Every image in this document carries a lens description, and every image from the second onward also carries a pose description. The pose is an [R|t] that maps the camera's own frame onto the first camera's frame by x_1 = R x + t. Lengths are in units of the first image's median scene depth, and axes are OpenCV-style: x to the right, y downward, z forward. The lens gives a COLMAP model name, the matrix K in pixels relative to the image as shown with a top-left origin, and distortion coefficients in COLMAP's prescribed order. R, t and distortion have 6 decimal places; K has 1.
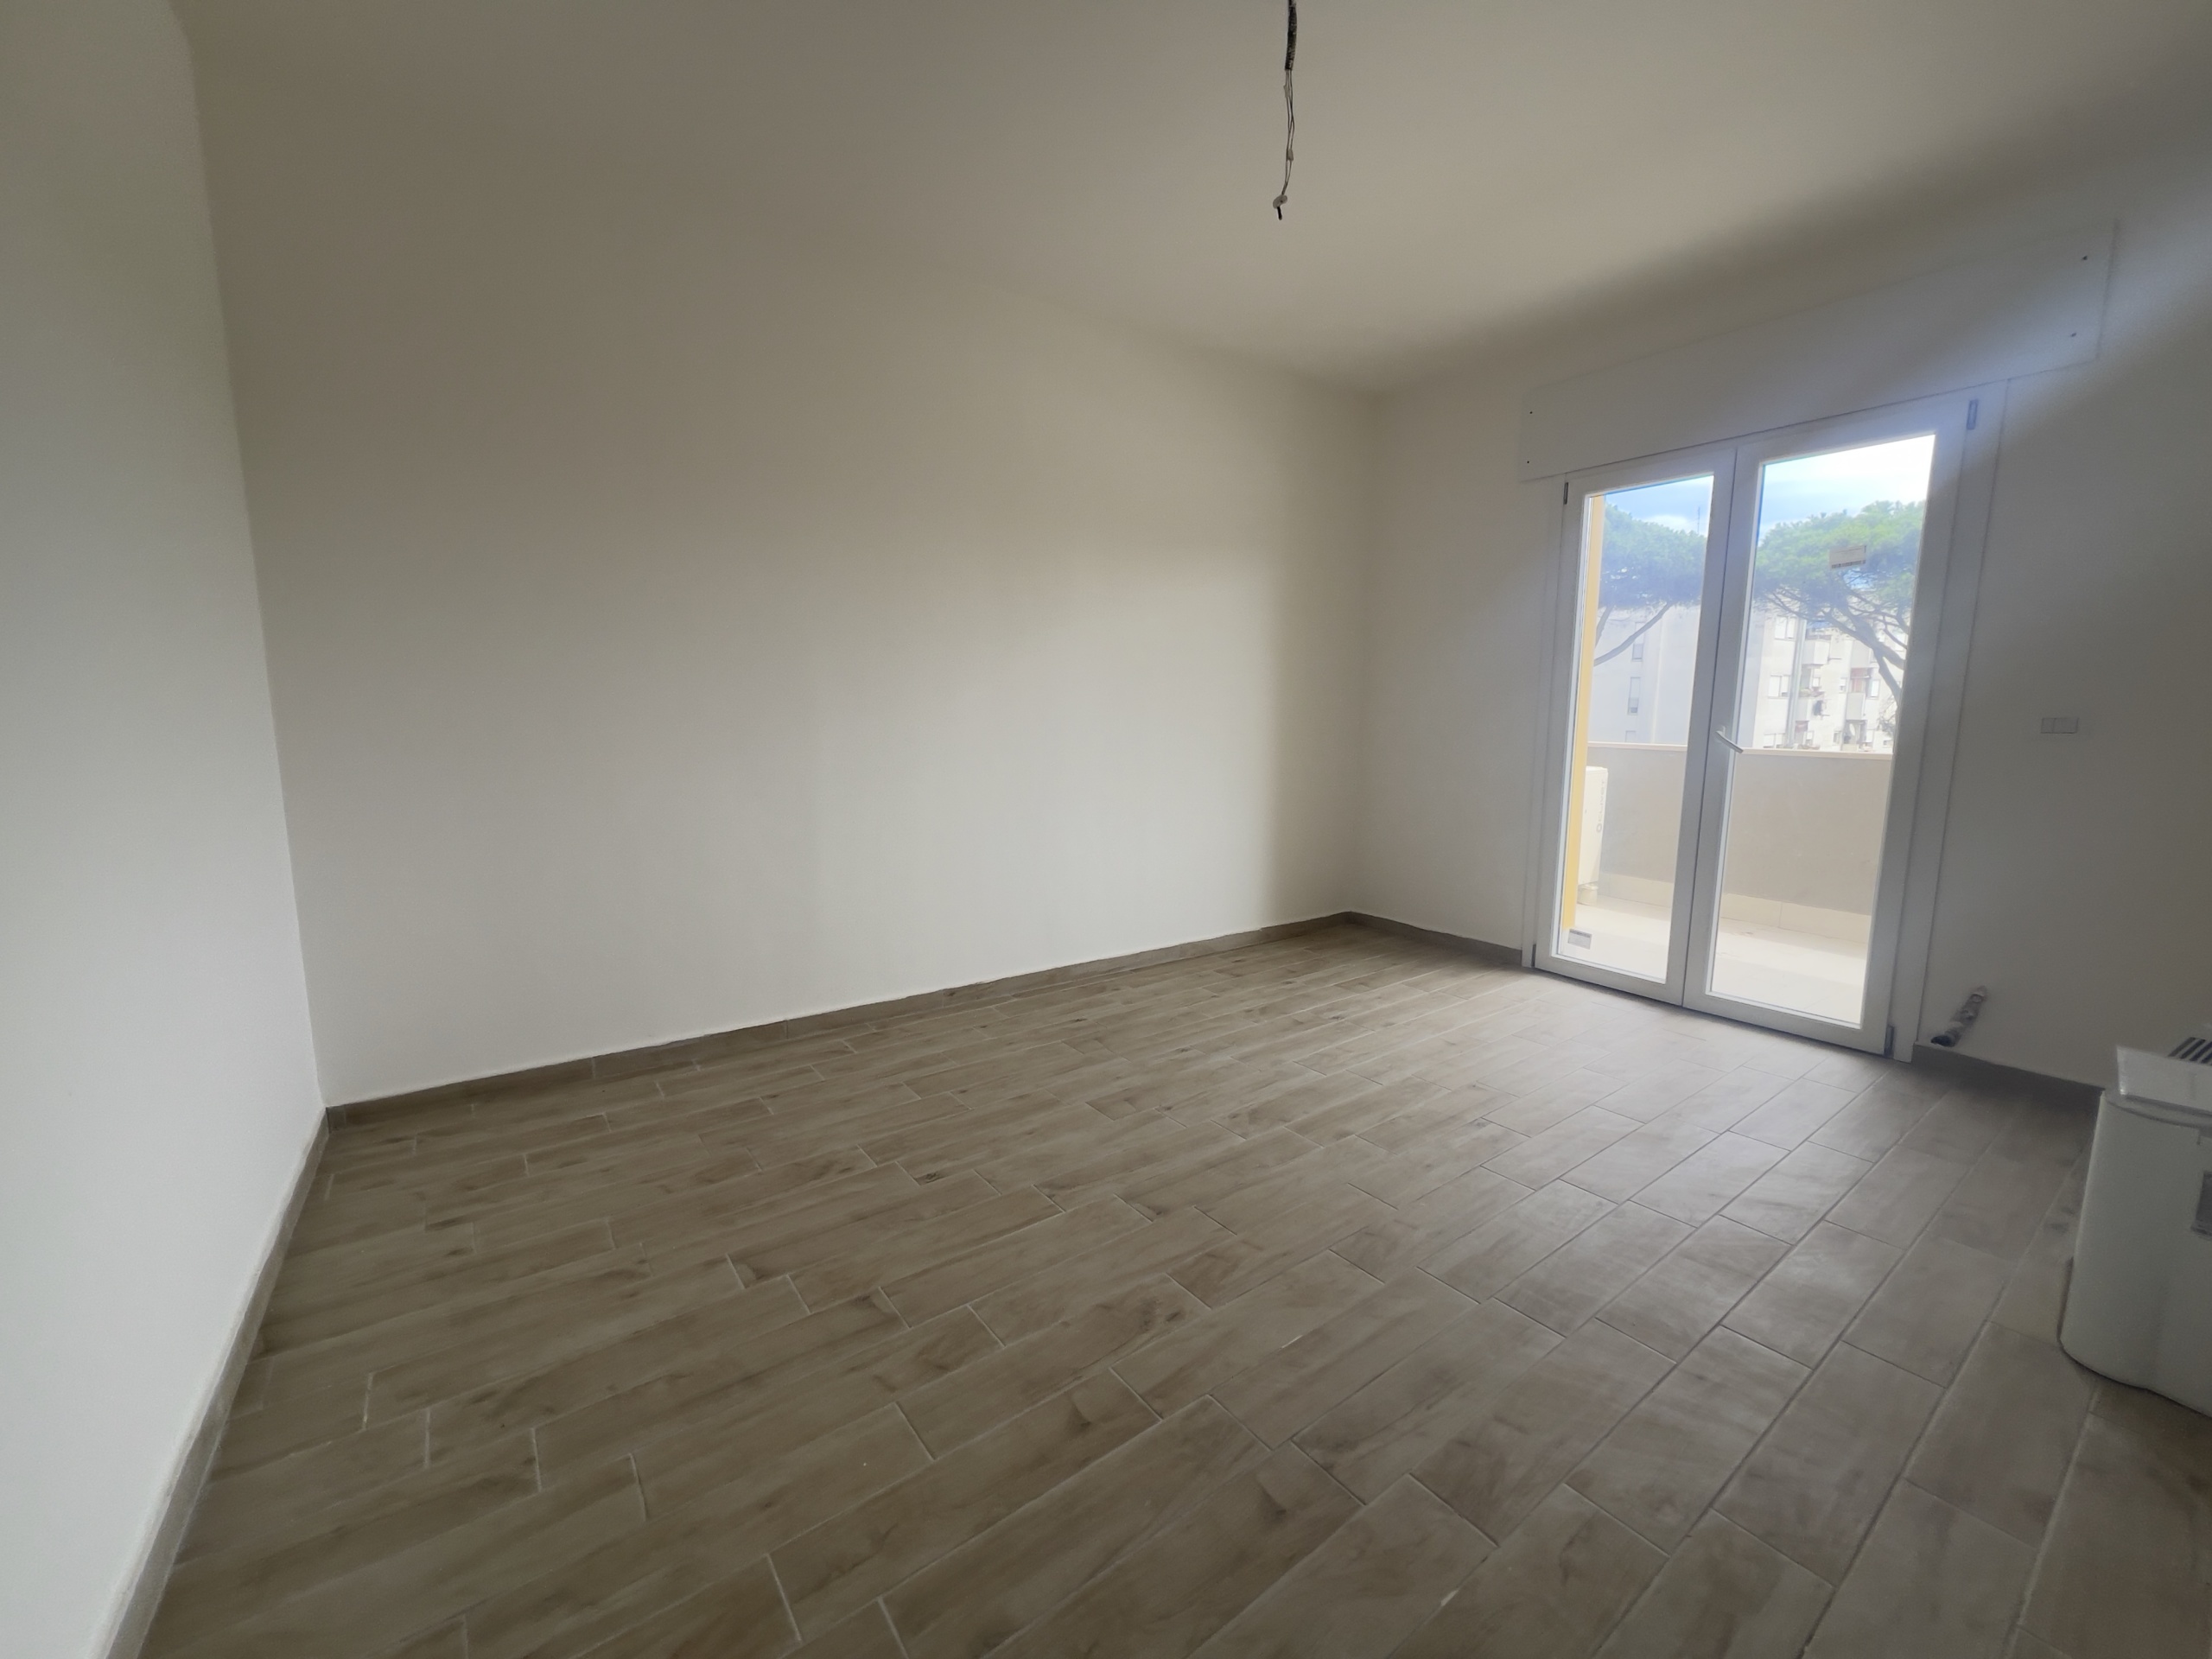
lens RADIAL K [[889.7, 0, 1106.0], [0, 889.7, 829.5], [0, 0, 1]] dist [-0.001044, 0.001063]
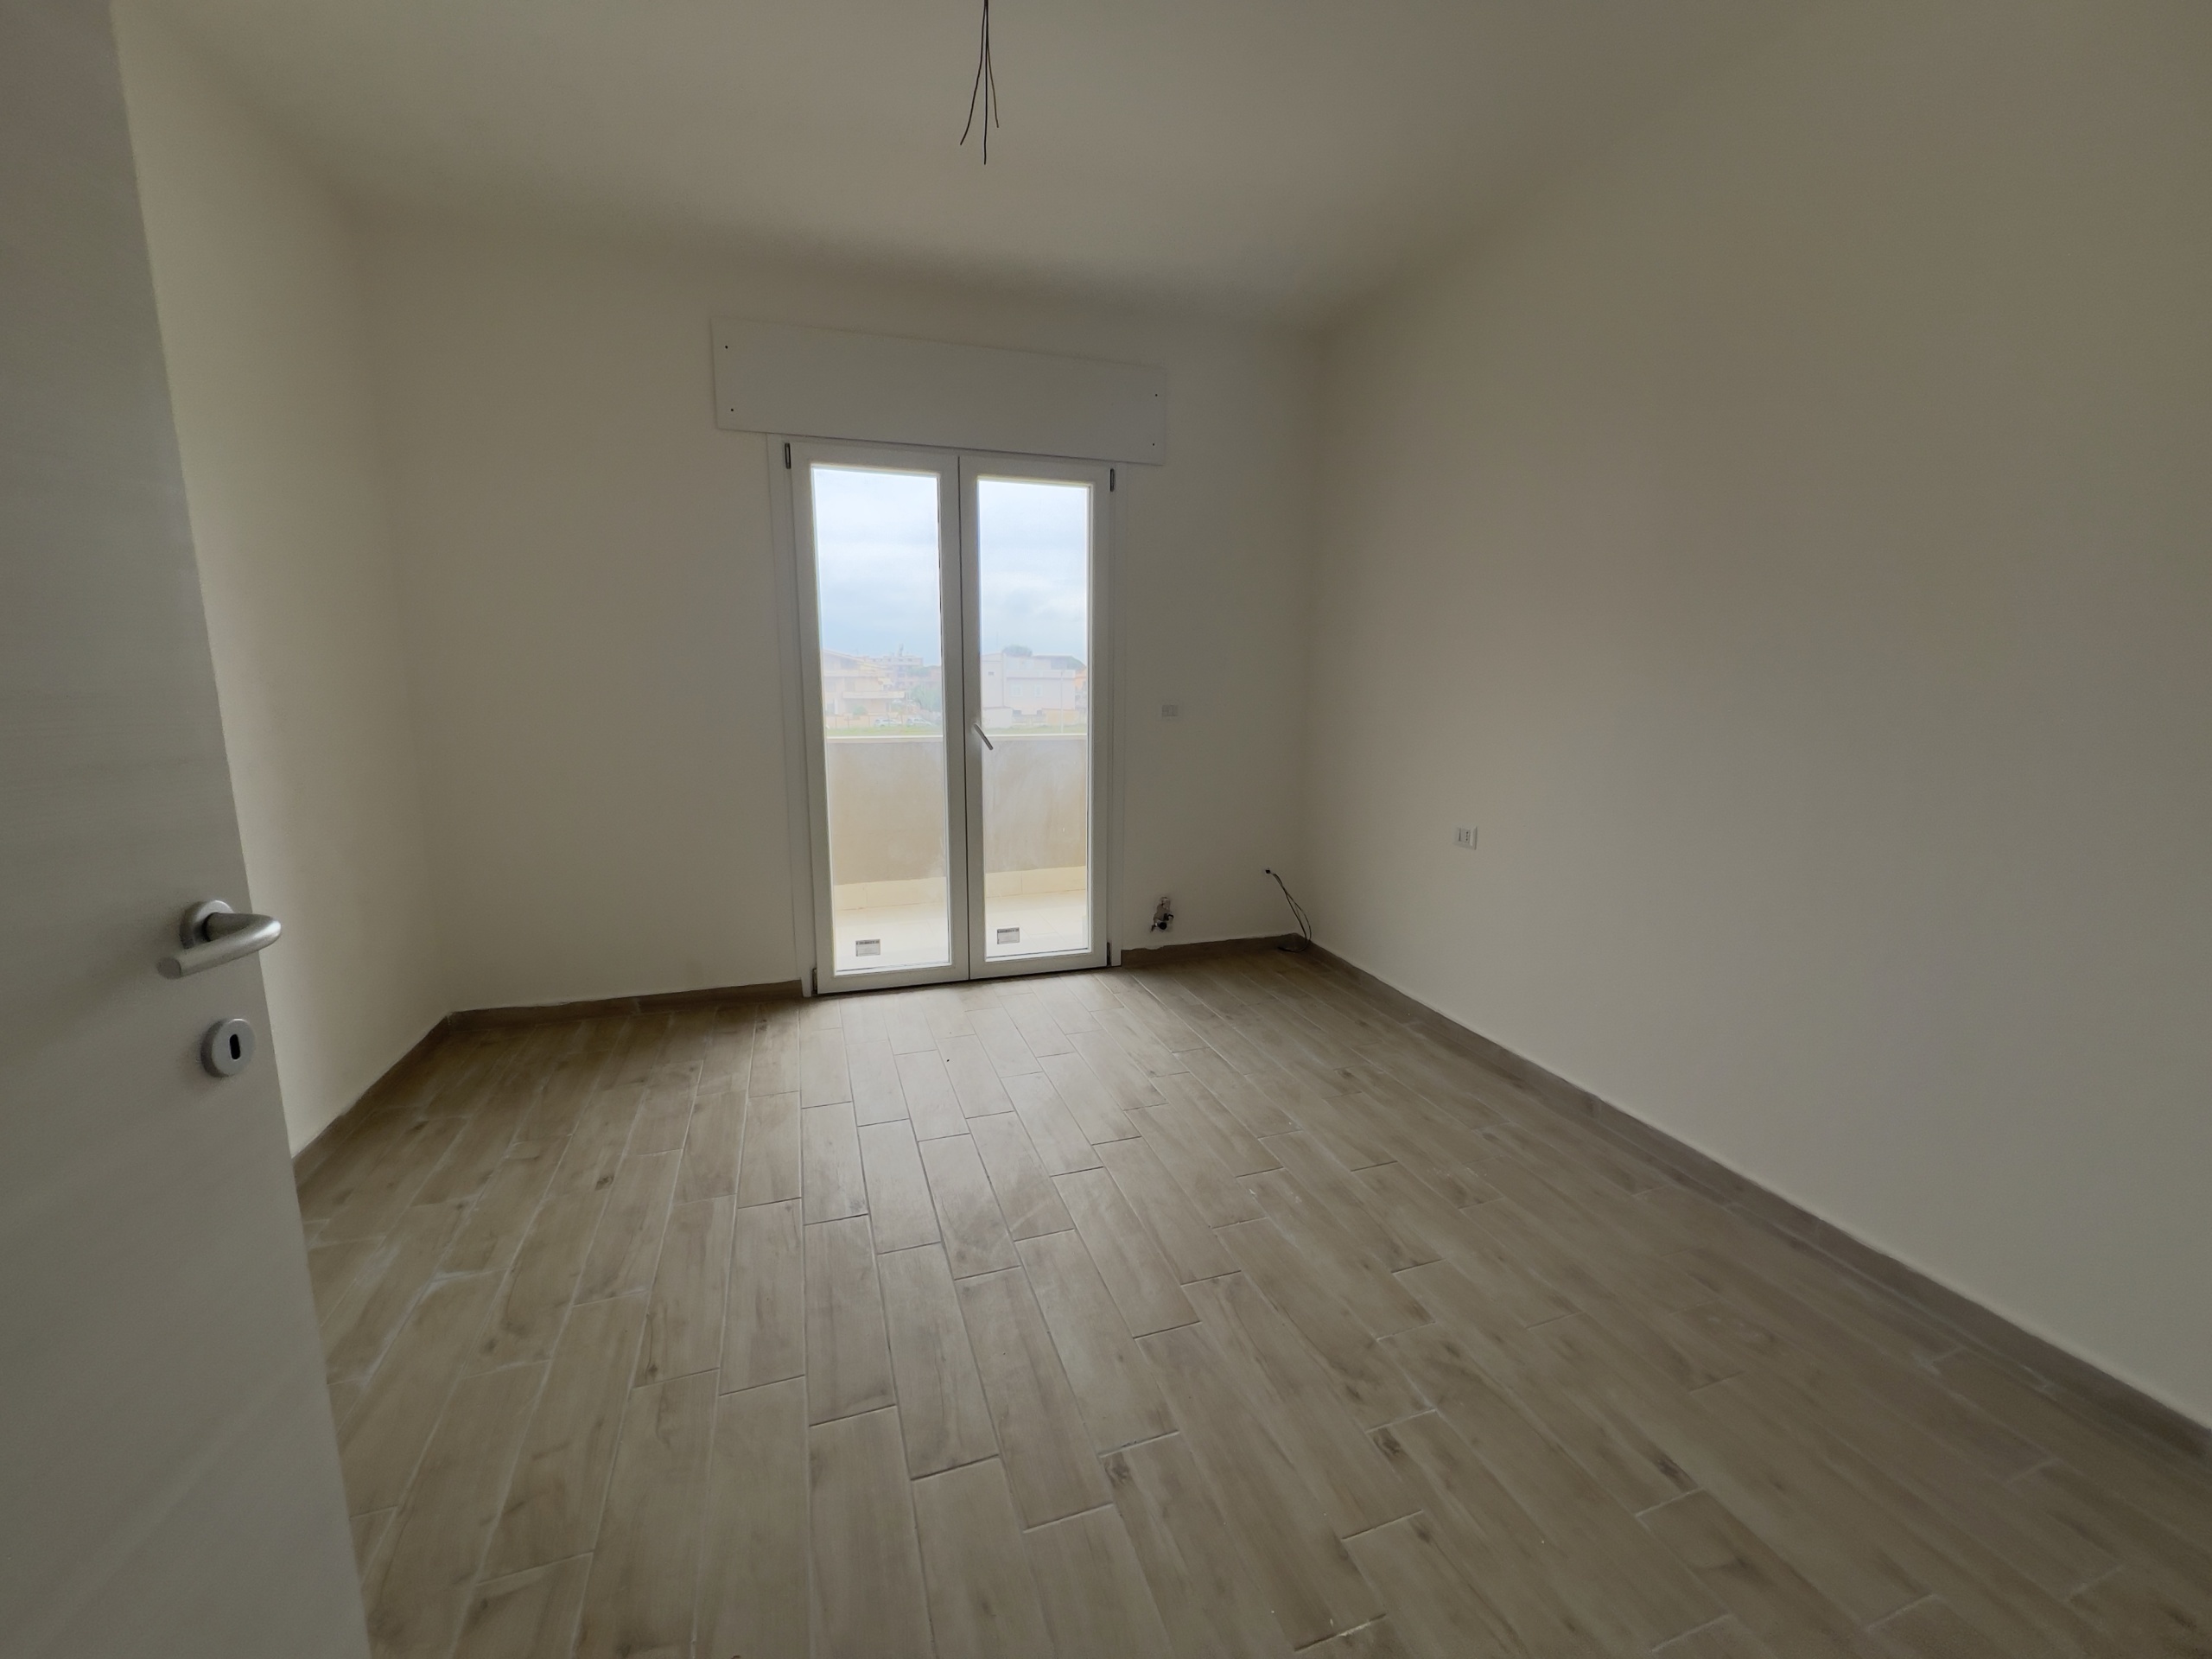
lens RADIAL K [[889.7, 0, 1106.0], [0, 889.7, 829.5], [0, 0, 1]] dist [-0.001044, 0.001063]
pose [[0.296406, -0.169401, 0.939919, -0.448870], [0.128736, 0.982249, 0.136432, -0.166847], [-0.946346, 0.080562, 0.312952, 0.783575]]
